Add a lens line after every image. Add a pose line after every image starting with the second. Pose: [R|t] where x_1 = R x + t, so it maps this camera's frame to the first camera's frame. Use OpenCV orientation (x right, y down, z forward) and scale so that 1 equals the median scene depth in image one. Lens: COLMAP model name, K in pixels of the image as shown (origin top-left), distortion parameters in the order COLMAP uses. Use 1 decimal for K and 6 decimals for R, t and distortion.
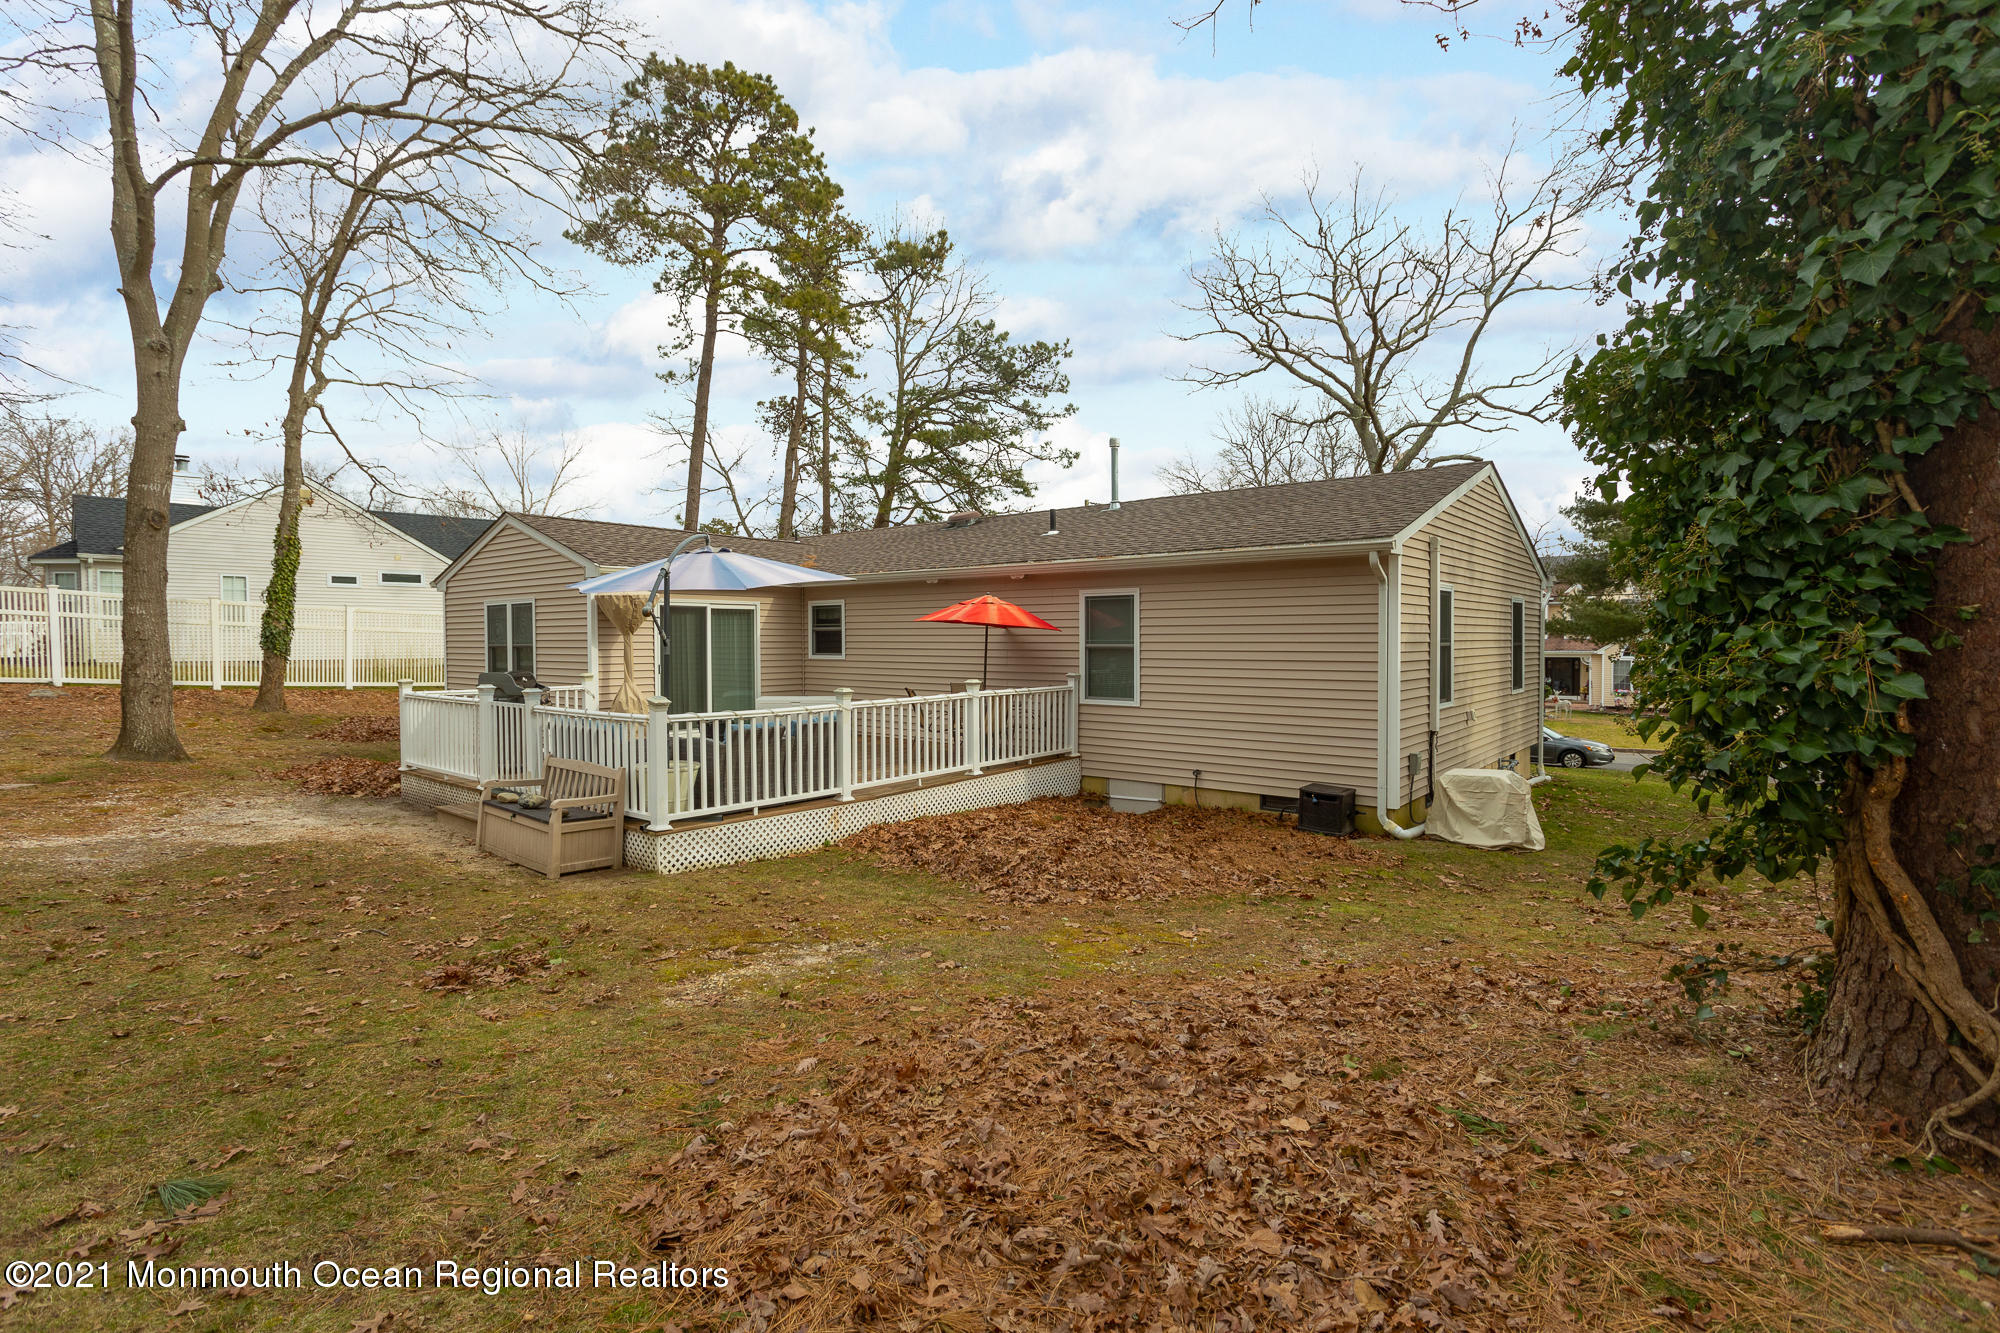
lens RADIAL K [[942.4, 0, 1000.0], [0, 942.4, 666.5], [0, 0, 1]] dist [-0.003717, -0.000130]
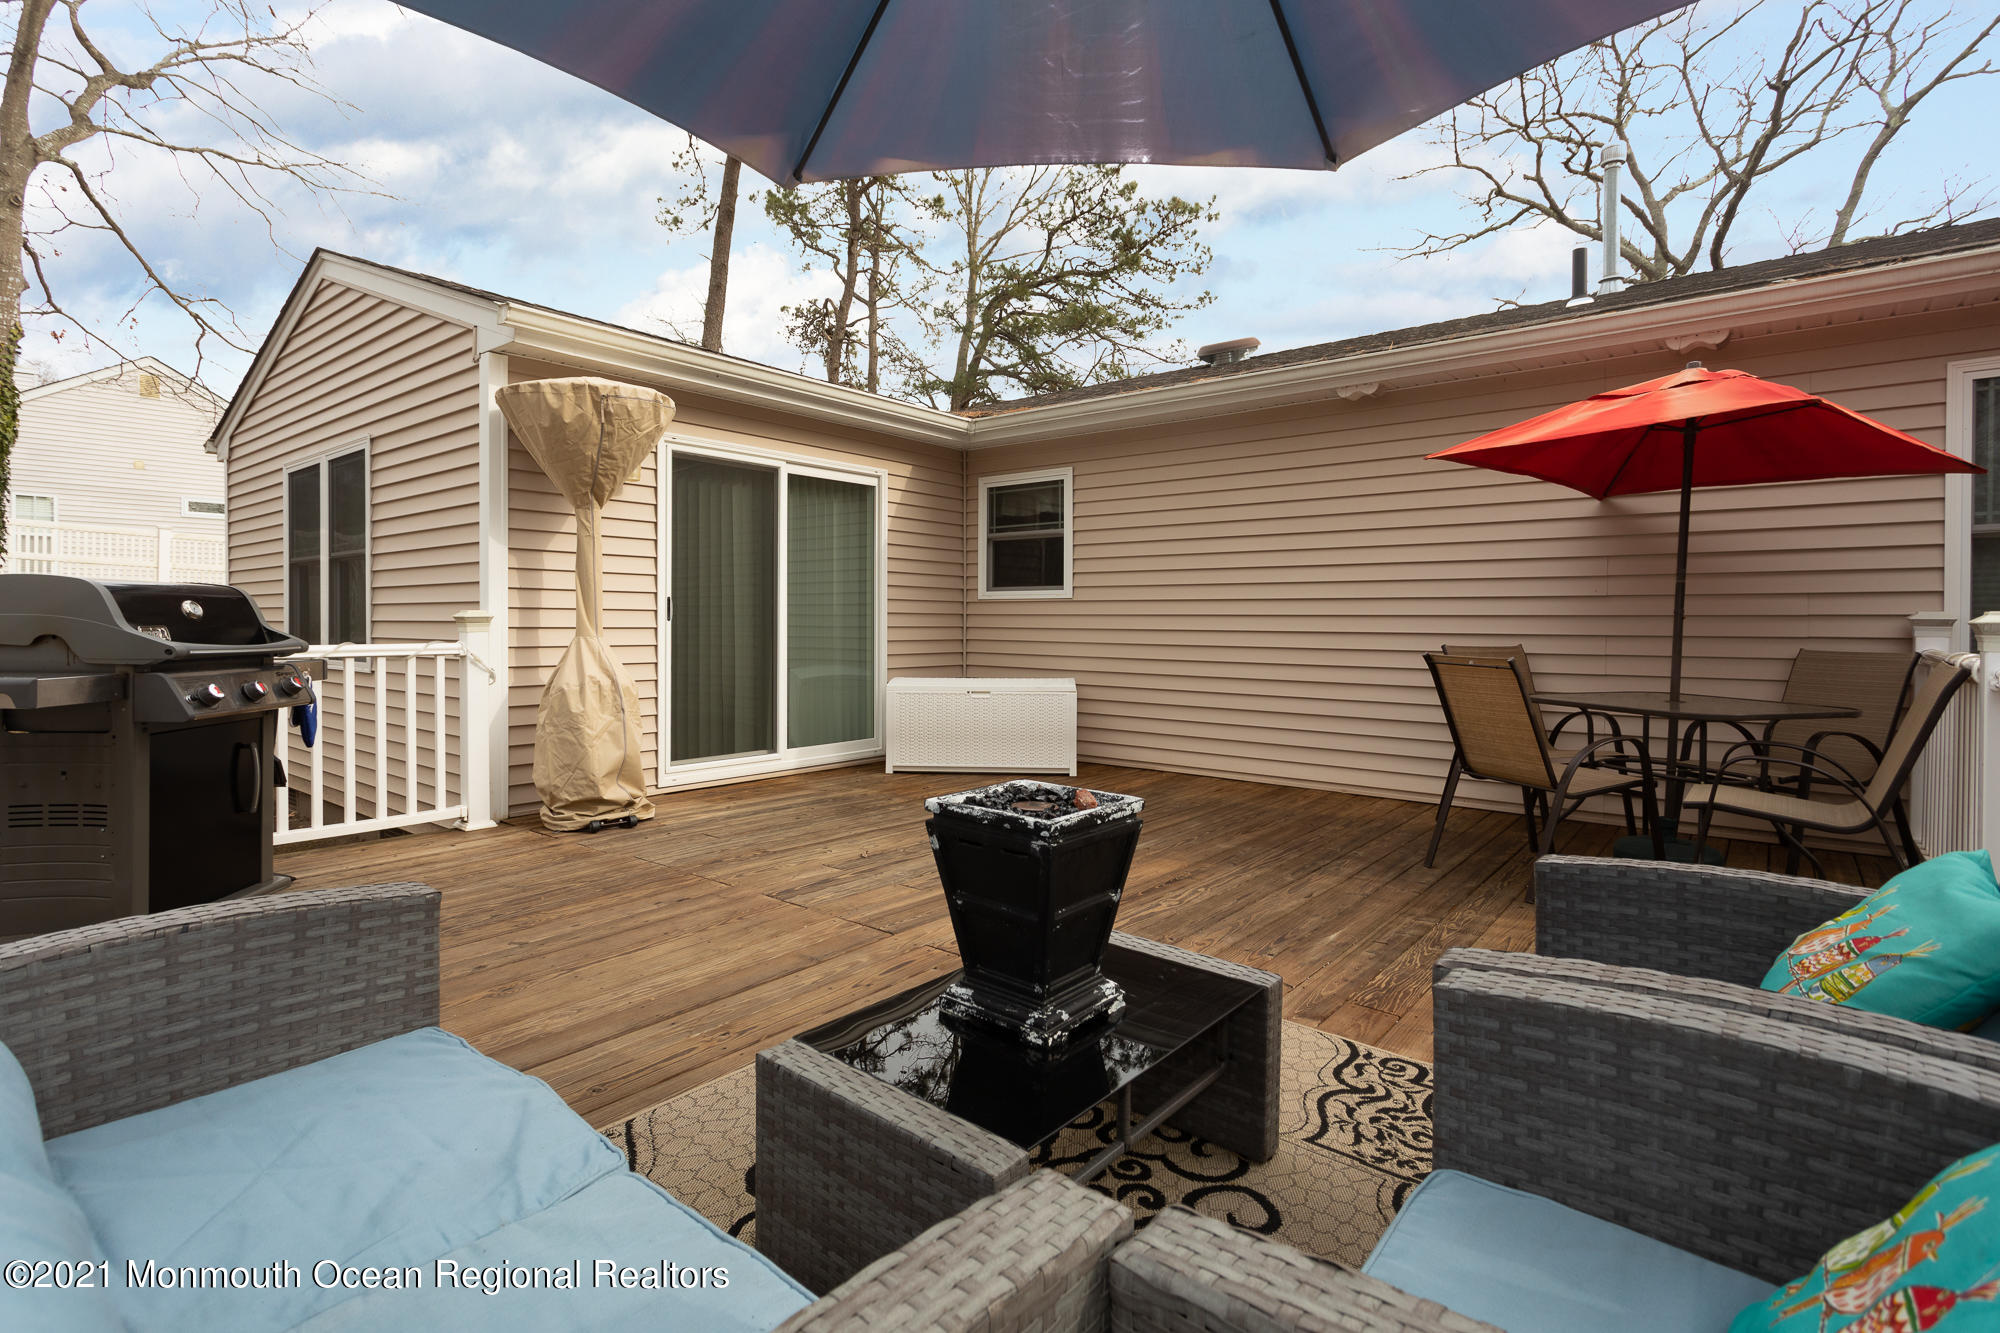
lens RADIAL K [[965.6, 0, 993.6], [0, 965.6, 630.3], [0, 0, 1]] dist [0.000985, 0.000191]
pose [[0.999960, 0.007498, -0.004910, -0.196470], [-0.007593, 0.999781, -0.019486, 0.017178], [0.004763, 0.019522, 0.999798, 0.523961]]
